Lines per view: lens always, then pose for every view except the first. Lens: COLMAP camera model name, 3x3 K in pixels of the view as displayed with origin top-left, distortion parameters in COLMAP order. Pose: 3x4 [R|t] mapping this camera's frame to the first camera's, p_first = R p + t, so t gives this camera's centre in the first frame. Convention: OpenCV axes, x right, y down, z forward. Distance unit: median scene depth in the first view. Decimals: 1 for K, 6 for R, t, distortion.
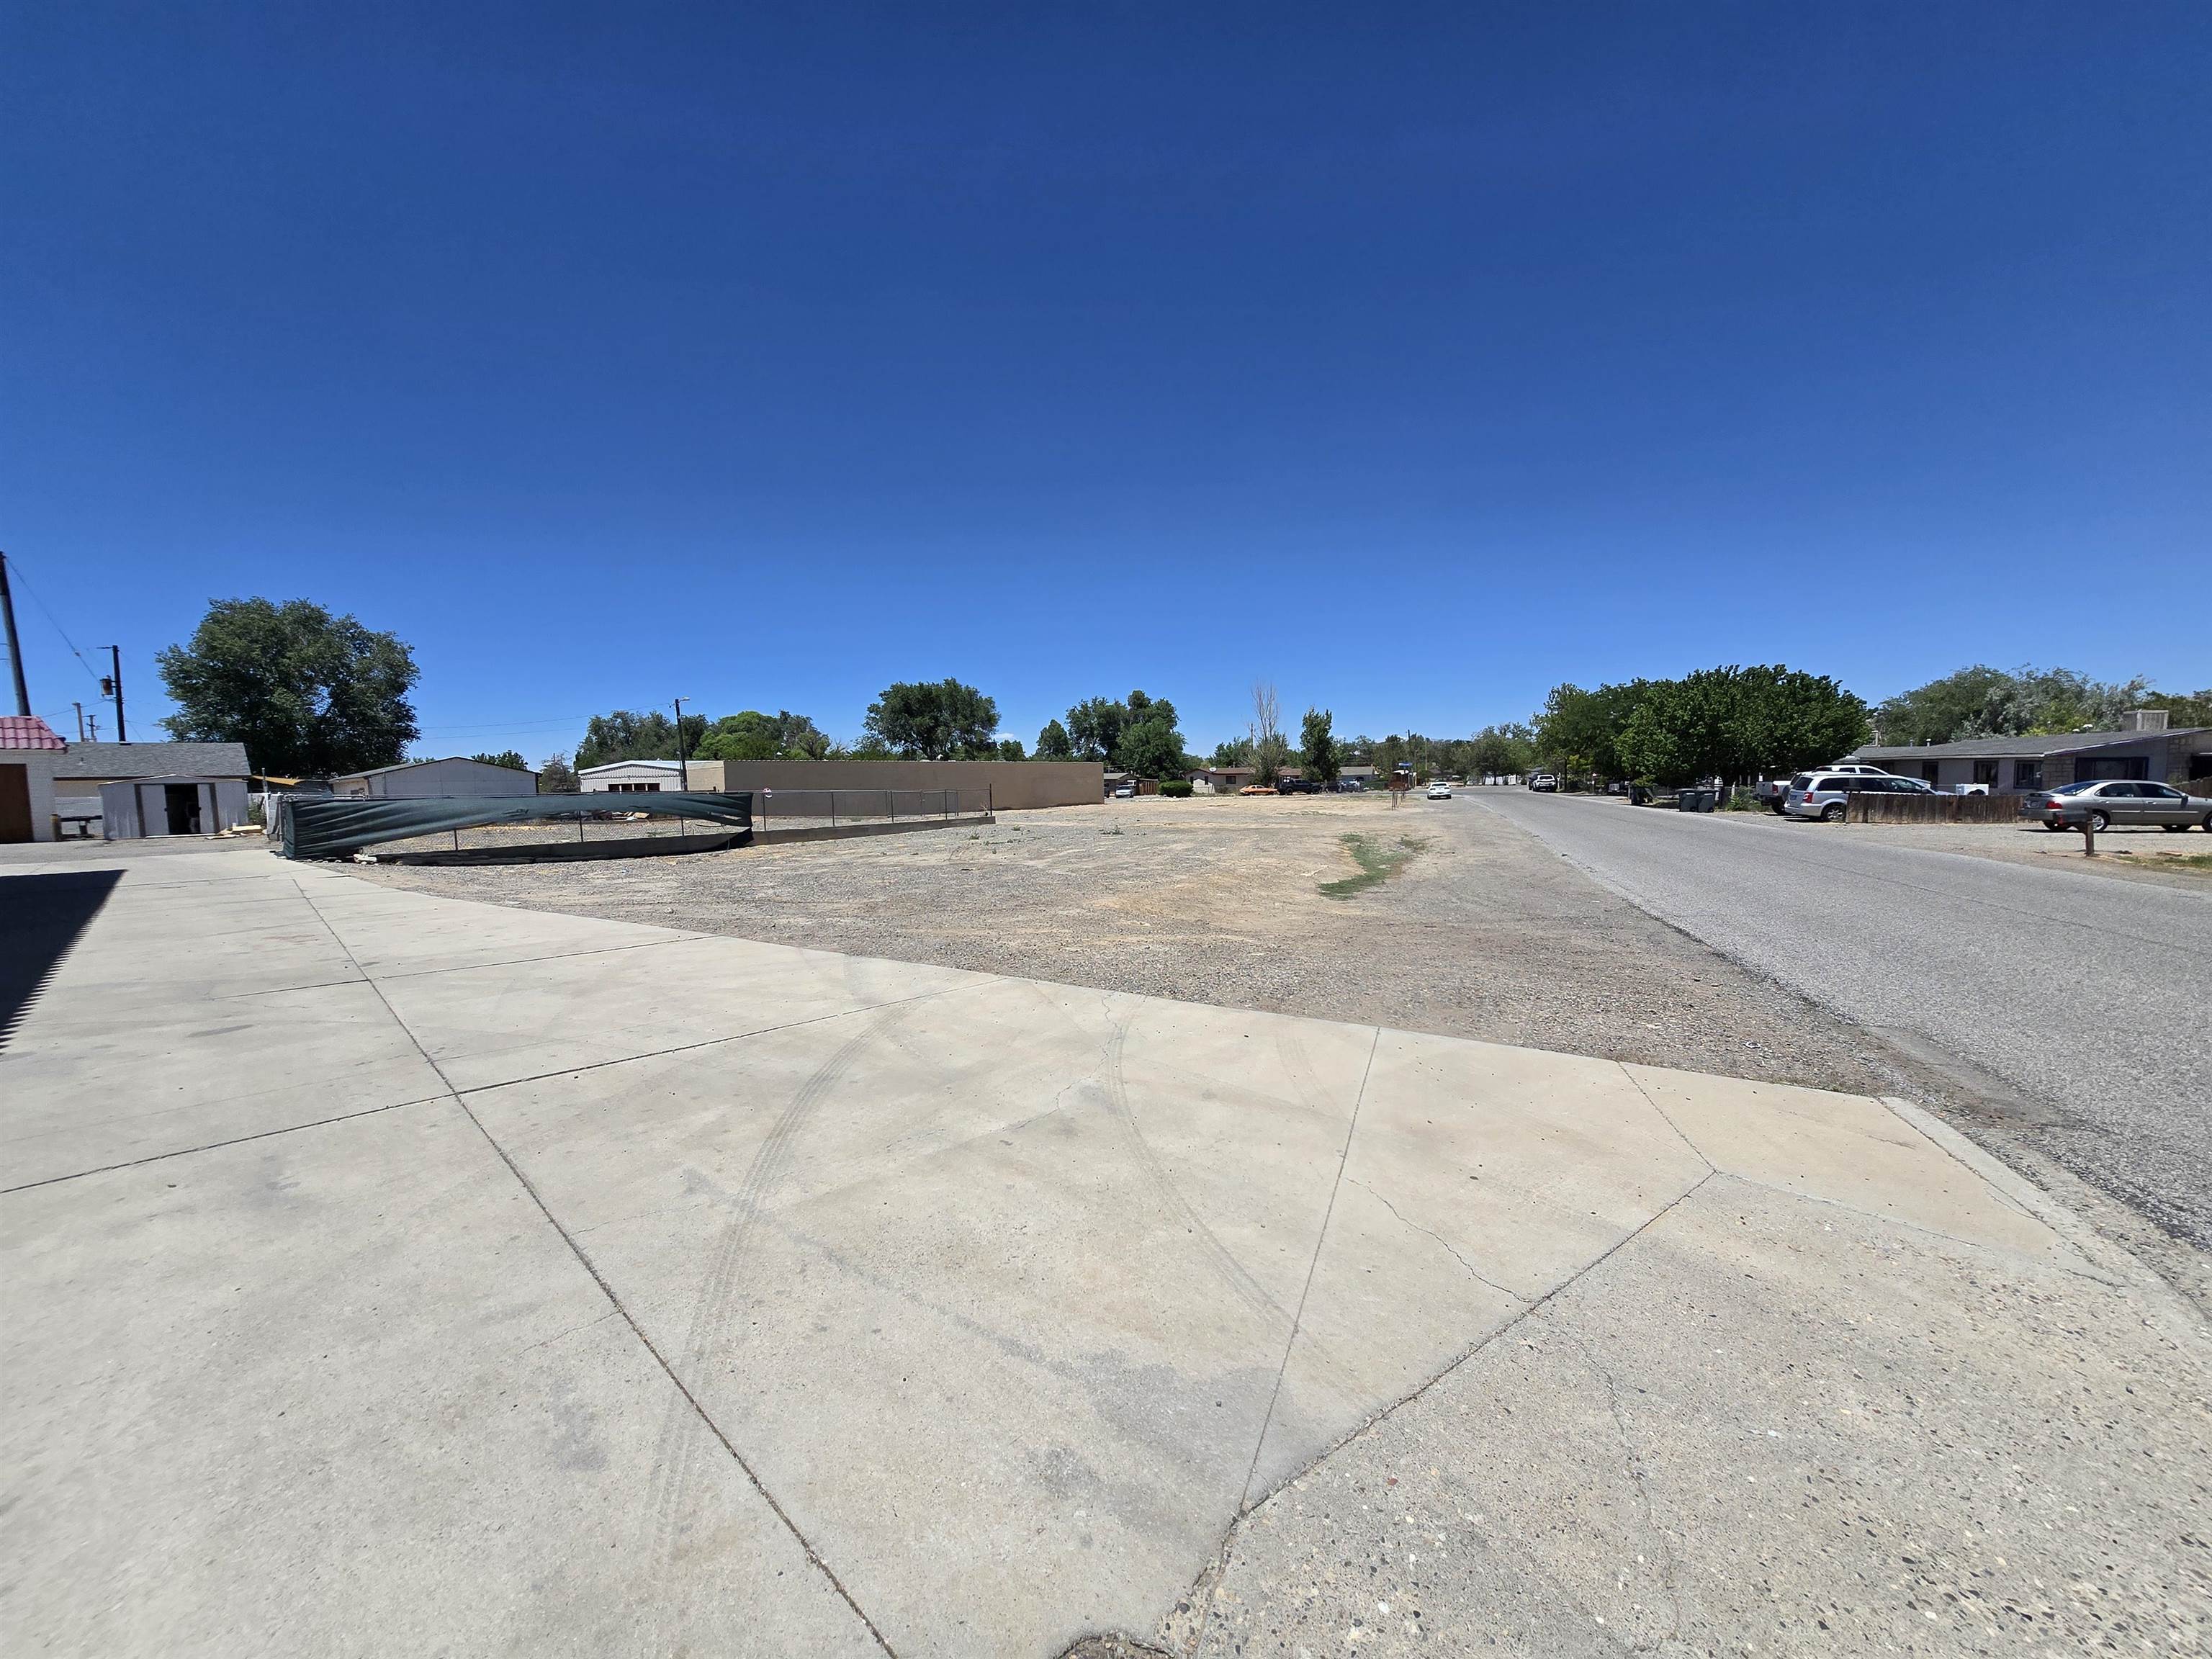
lens RADIAL K [[899.2, 0, 1106.0], [0, 899.2, 829.5], [0, 0, 1]] dist [-0.009124, 0.004612]
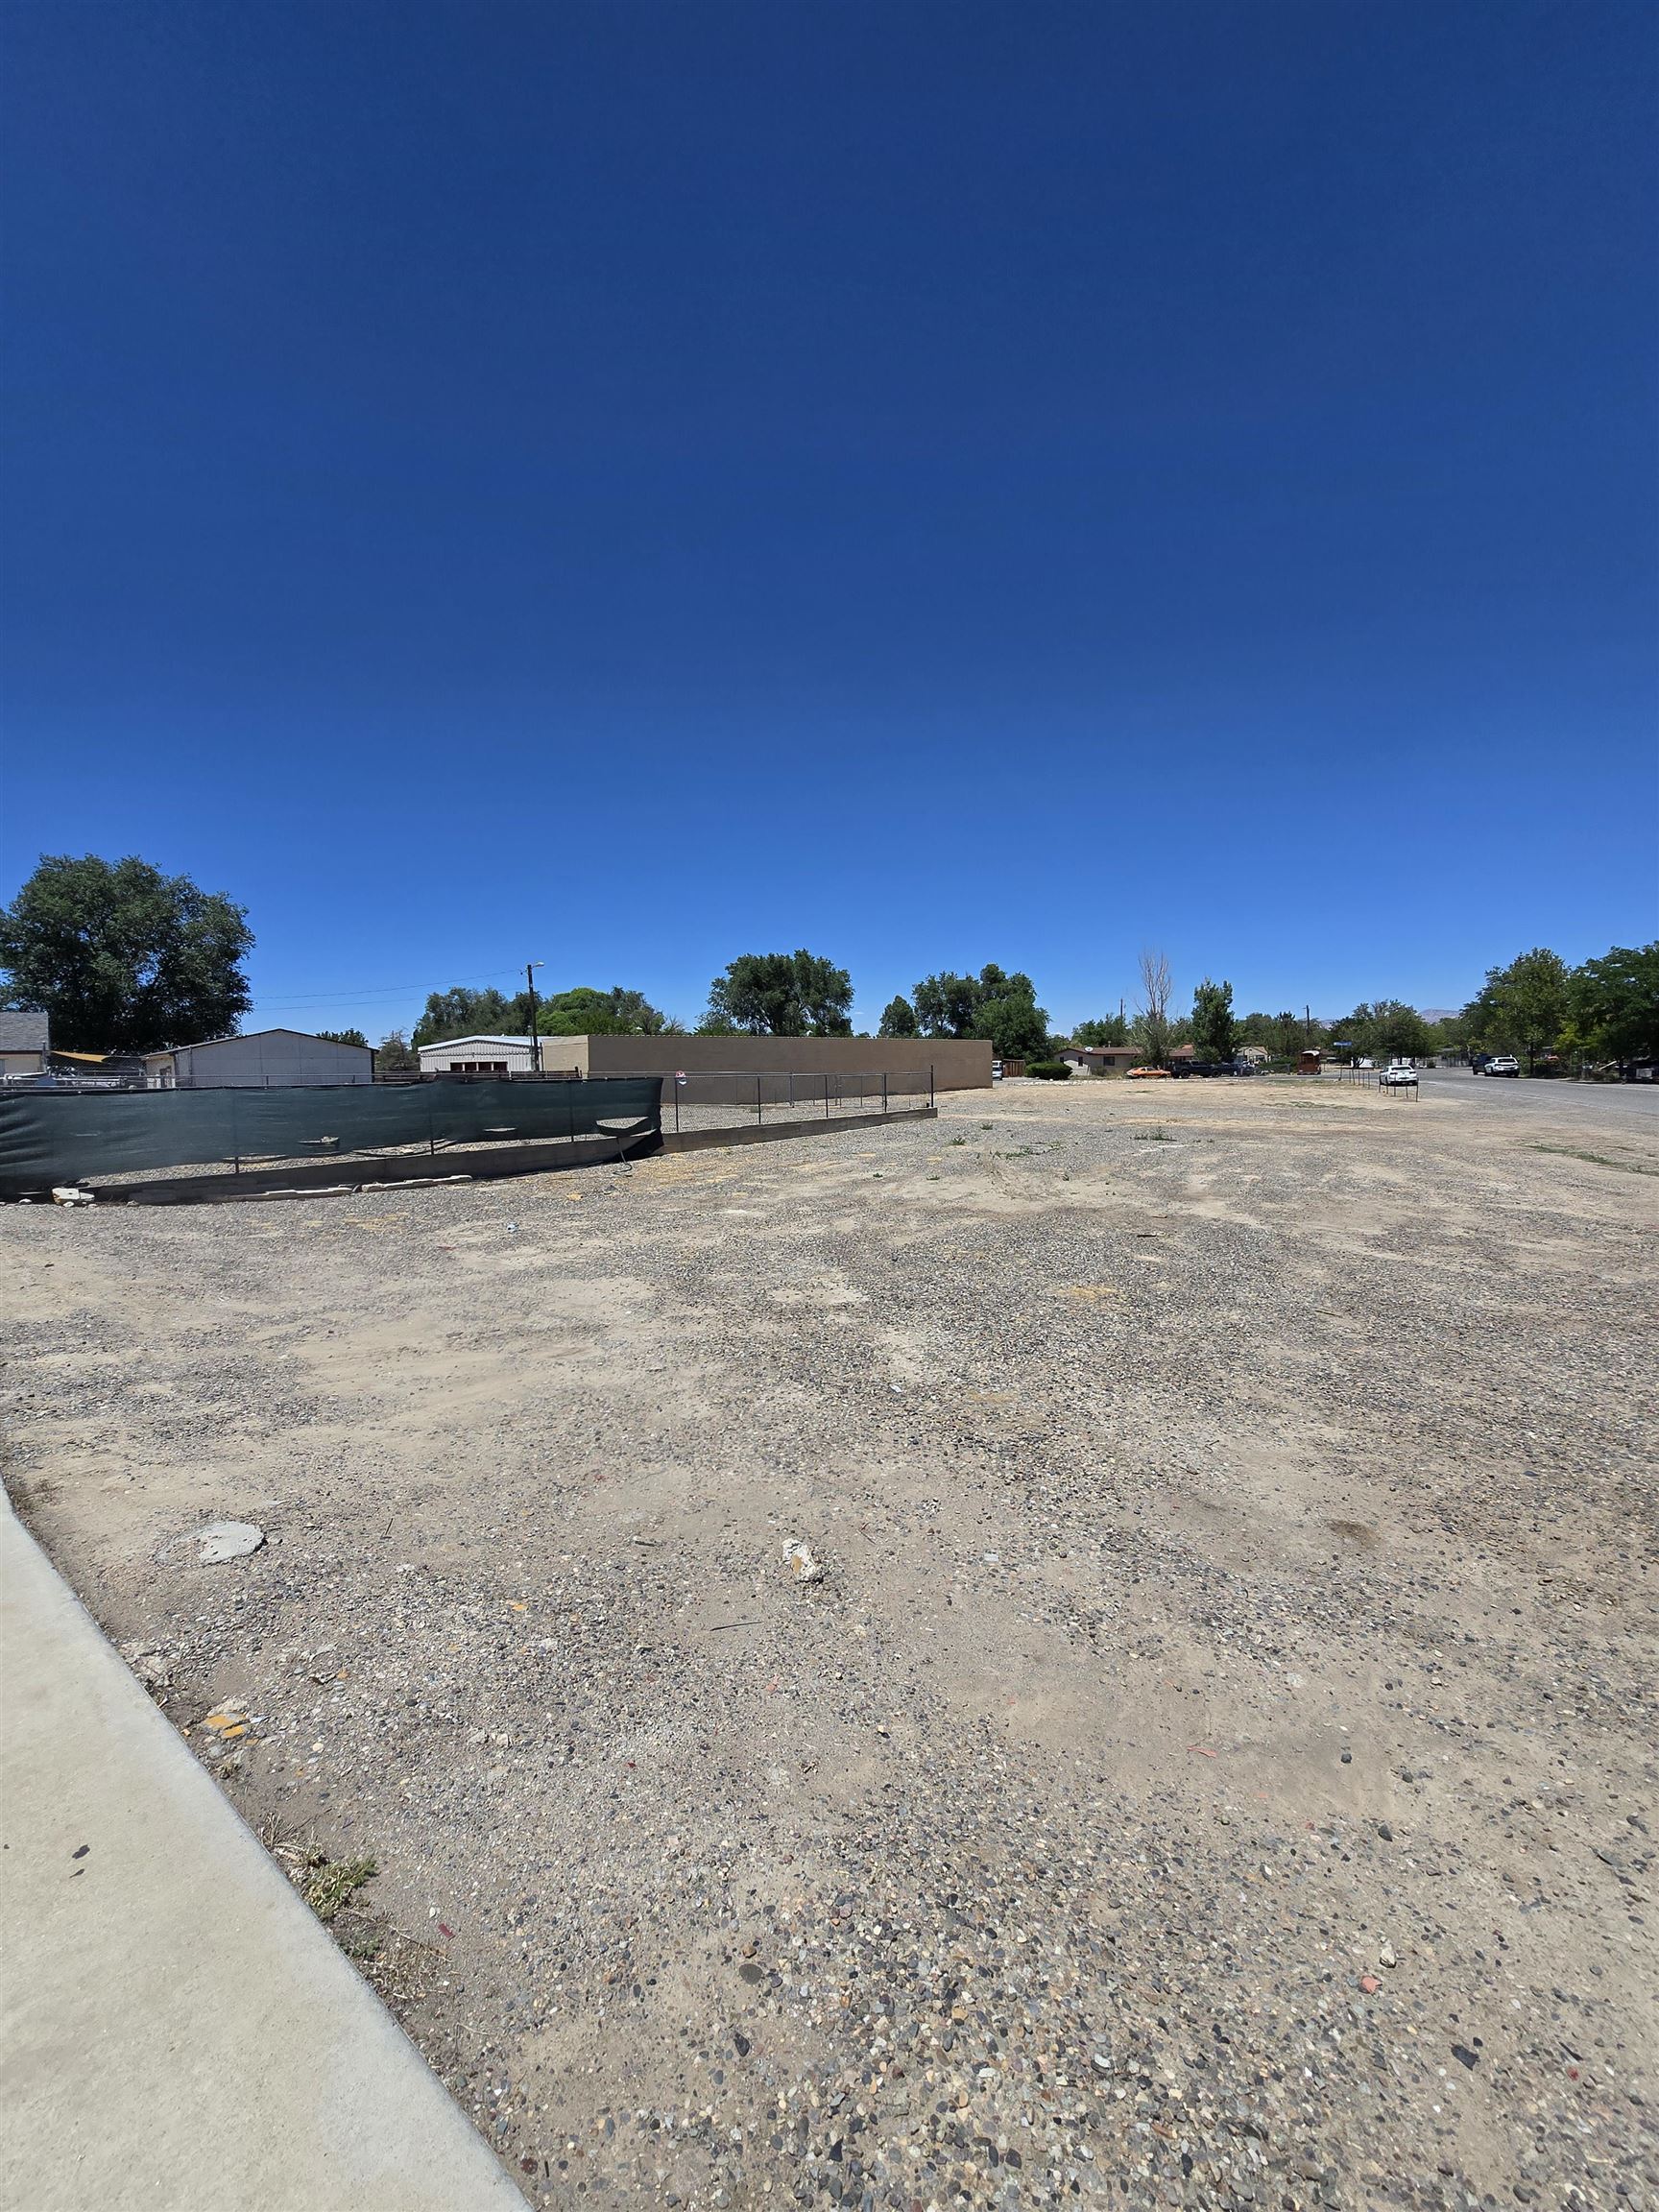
lens RADIAL K [[899.2, 0, 828.0], [0, 899.2, 1080.0], [0, 0, 1]] dist [-0.009124, 0.004612]
pose [[0.995113, 0.007048, -0.098487, -0.055419], [-0.010232, 0.999440, -0.031862, -0.005181], [0.098207, 0.032714, 0.994628, 0.089946]]
